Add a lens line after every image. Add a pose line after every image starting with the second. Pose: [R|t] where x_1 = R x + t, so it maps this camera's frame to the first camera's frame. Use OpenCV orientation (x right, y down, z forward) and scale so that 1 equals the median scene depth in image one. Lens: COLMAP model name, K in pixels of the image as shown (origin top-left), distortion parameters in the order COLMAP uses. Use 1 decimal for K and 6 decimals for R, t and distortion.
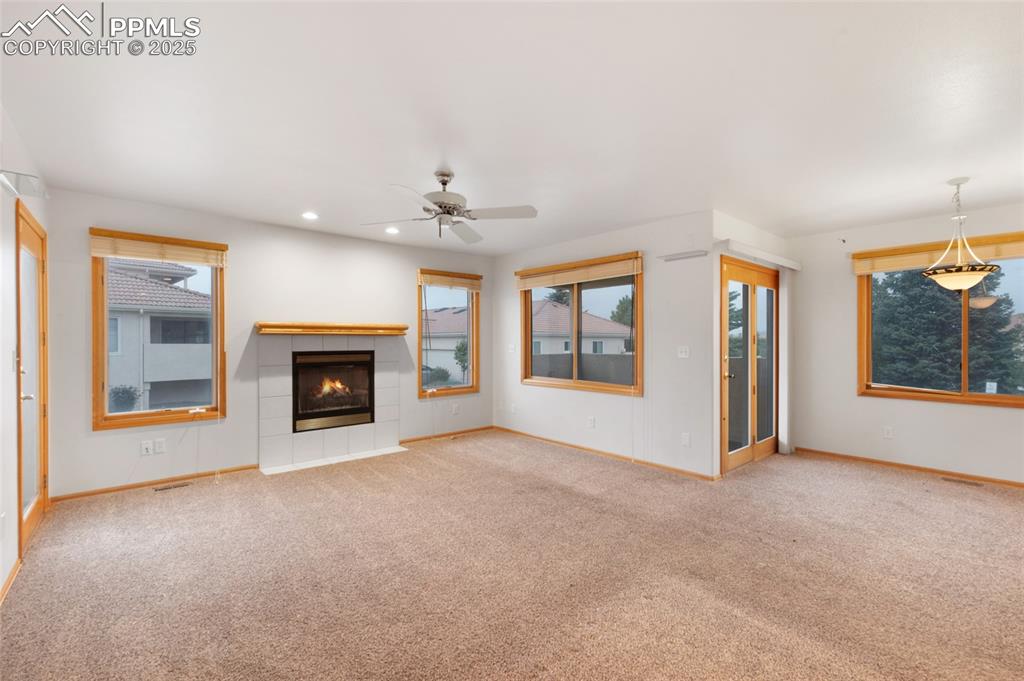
lens RADIAL K [[451.8, 0, 512.3], [0, 451.8, 343.4], [0, 0, 1]] dist [0.012367, -0.020351]
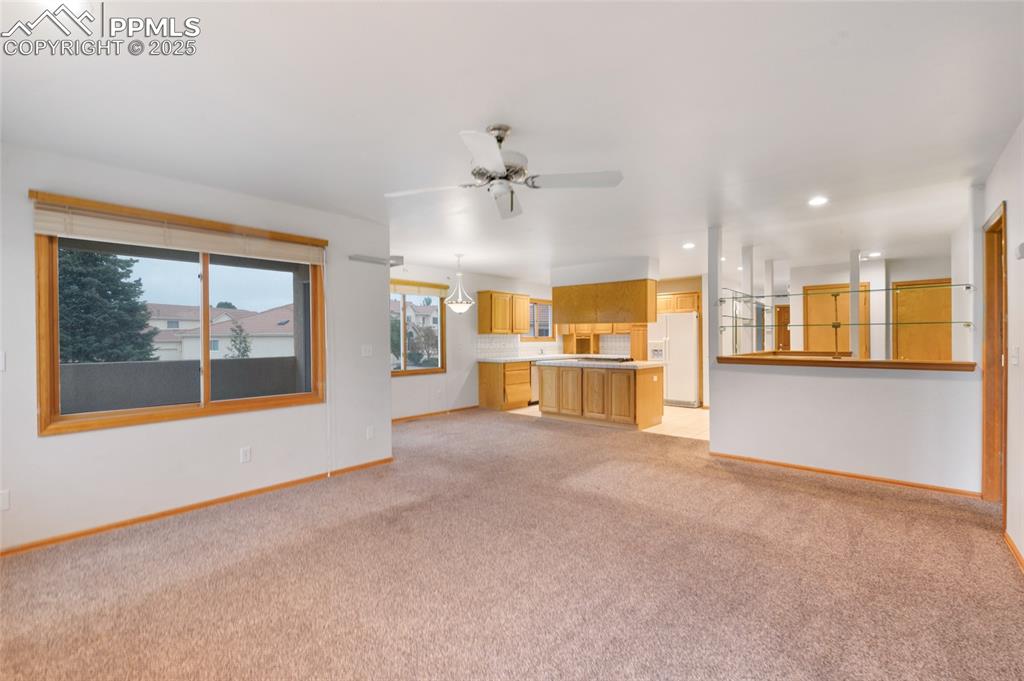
lens RADIAL K [[447.0, 0, 505.4], [0, 447.0, 339.7], [0, 0, 1]] dist [-0.001239, -0.000249]
pose [[-0.129079, -0.002196, 0.991632, -0.629726], [0.012089, 0.999920, 0.003788, -0.005510], [-0.991561, 0.012477, -0.129042, 0.743020]]
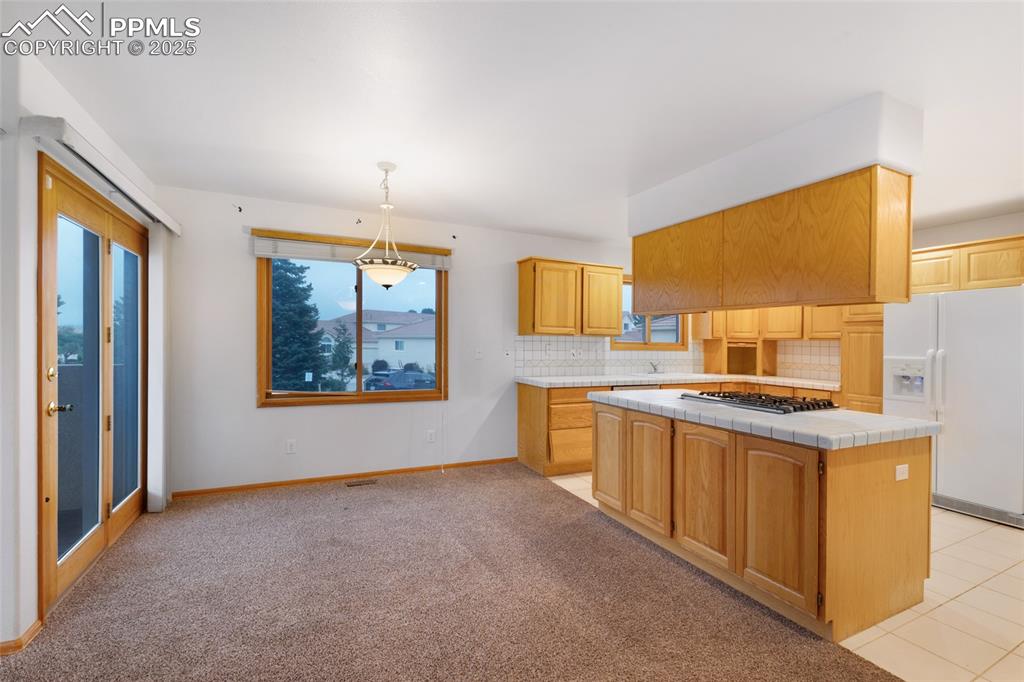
lens RADIAL K [[439.9, 0, 507.0], [0, 439.9, 344.1], [0, 0, 1]] dist [-0.002121, -0.000464]
pose [[0.281562, 0.001425, 0.959542, 0.146300], [-0.009627, 0.999953, 0.001340, -0.001910], [-0.959495, -0.009614, 0.281562, 0.367363]]
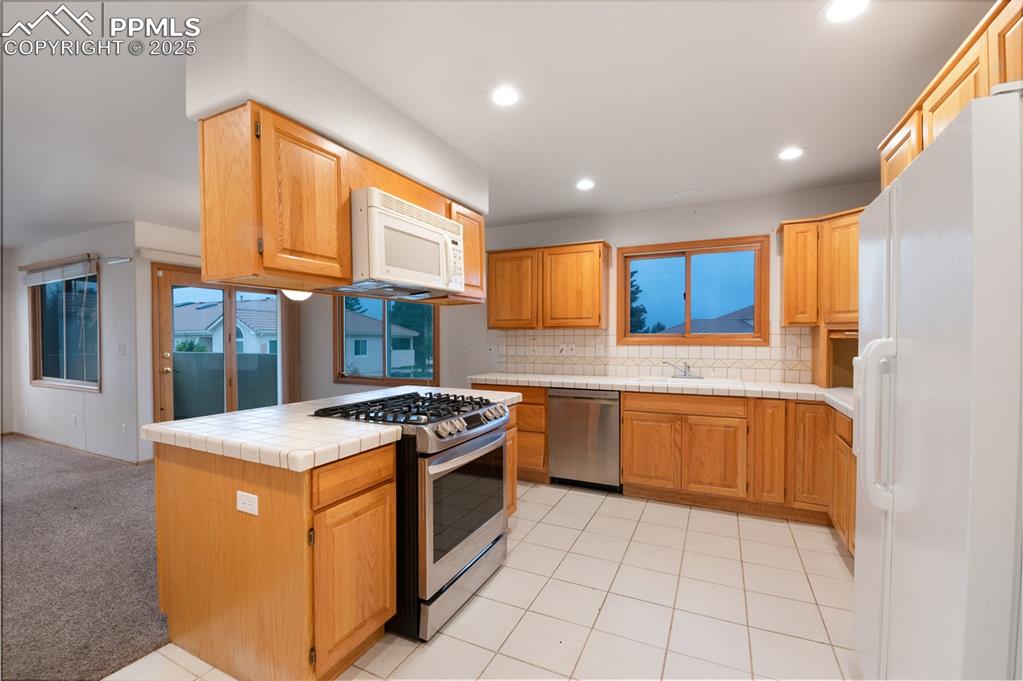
lens RADIAL K [[434.0, 0, 515.3], [0, 434.0, 343.8], [0, 0, 1]] dist [-0.000673, -0.000269]
pose [[0.919554, -0.006476, 0.392911, 0.756409], [0.004668, 0.999974, 0.005555, 0.003219], [-0.392936, -0.003274, 0.919560, -0.290002]]
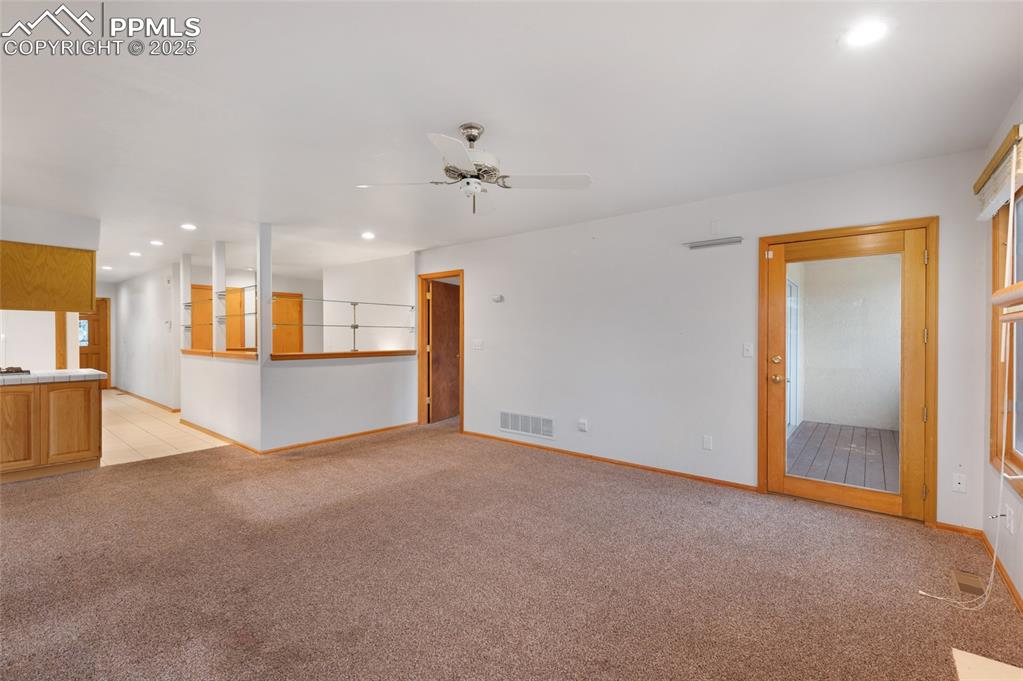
lens RADIAL K [[439.5, 0, 506.5], [0, 439.5, 343.6], [0, 0, 1]] dist [-0.002121, -0.000464]
pose [[-0.987985, -0.000171, -0.154548, -0.065614], [-0.003921, 0.999705, 0.023956, -0.007178], [0.154499, 0.024274, -0.987695, 1.205390]]
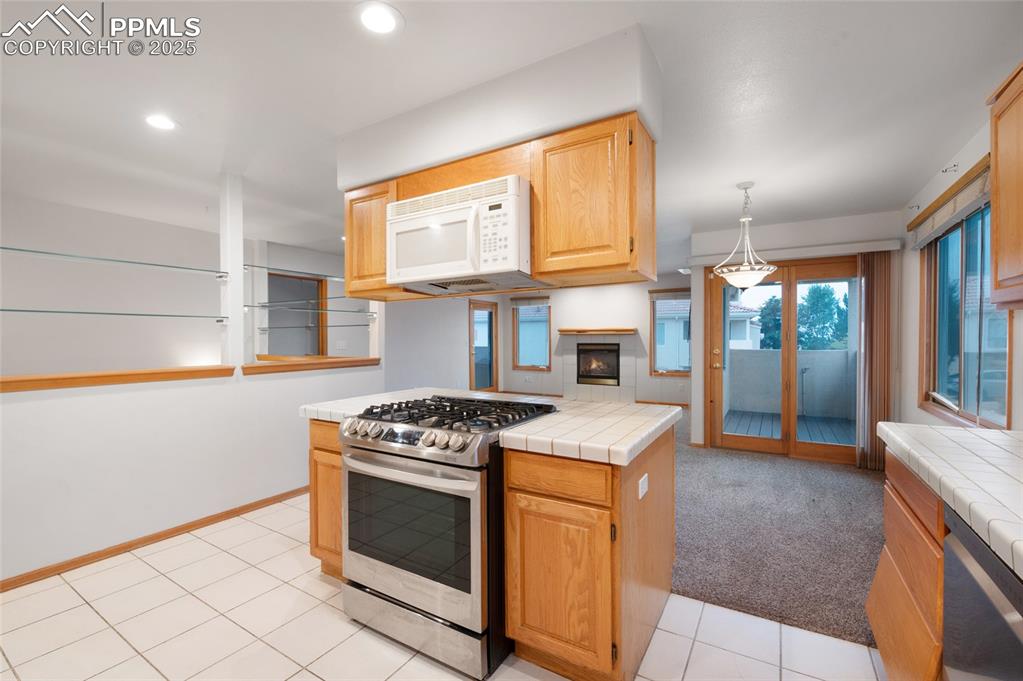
lens RADIAL K [[446.6, 0, 504.9], [0, 446.6, 339.7], [0, 0, 1]] dist [-0.001239, -0.000249]
pose [[0.280516, 0.002892, -0.959845, 1.302818], [-0.005349, 0.999985, 0.001449, 0.002342], [0.959834, 0.004728, 0.280527, 0.132105]]
